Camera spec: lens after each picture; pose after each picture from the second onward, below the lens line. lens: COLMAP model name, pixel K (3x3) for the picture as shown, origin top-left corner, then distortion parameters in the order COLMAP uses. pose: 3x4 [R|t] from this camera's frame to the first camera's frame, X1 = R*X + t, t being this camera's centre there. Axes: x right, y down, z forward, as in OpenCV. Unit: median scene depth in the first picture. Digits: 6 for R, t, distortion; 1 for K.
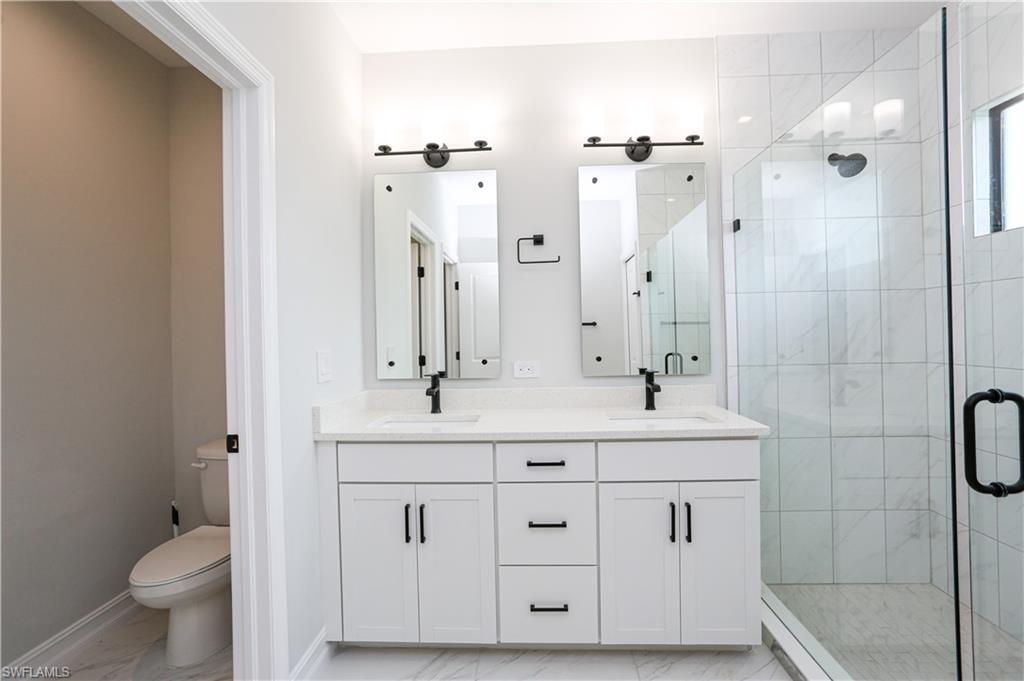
lens RADIAL K [[518.9, 0, 535.9], [0, 518.9, 324.7], [0, 0, 1]] dist [-0.020176, 0.000609]
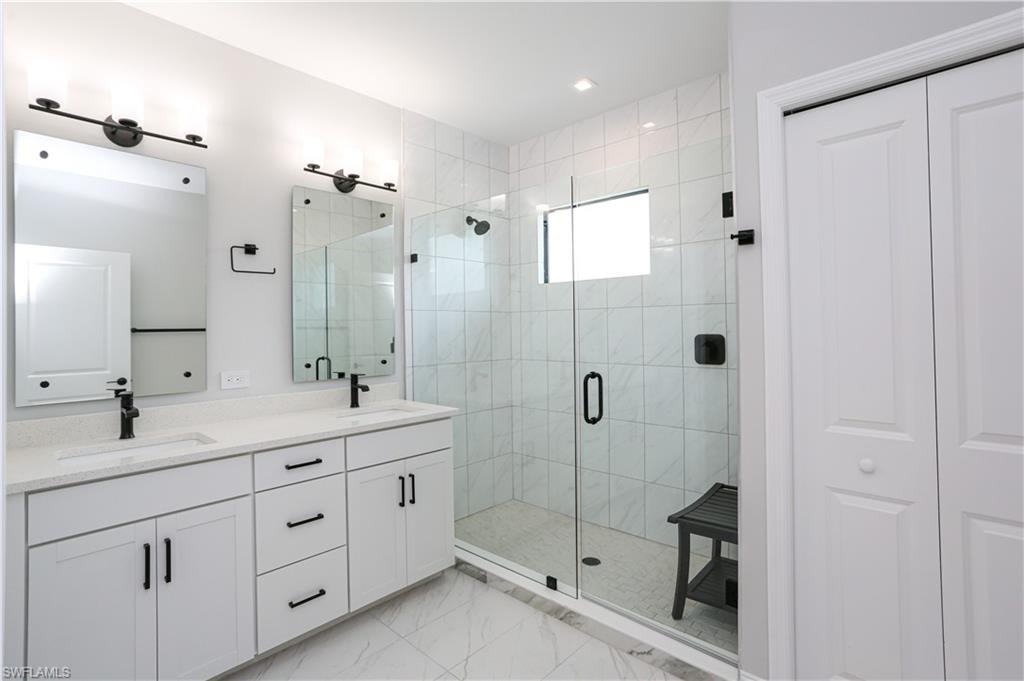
lens RADIAL K [[497.4, 0, 507.4], [0, 497.4, 331.0], [0, 0, 1]] dist [-0.045447, 0.025197]
pose [[0.649593, 0.007182, 0.760248, -0.428440], [0.003910, 0.999911, -0.012788, 0.007348], [-0.760272, 0.011280, 0.649507, 0.015126]]
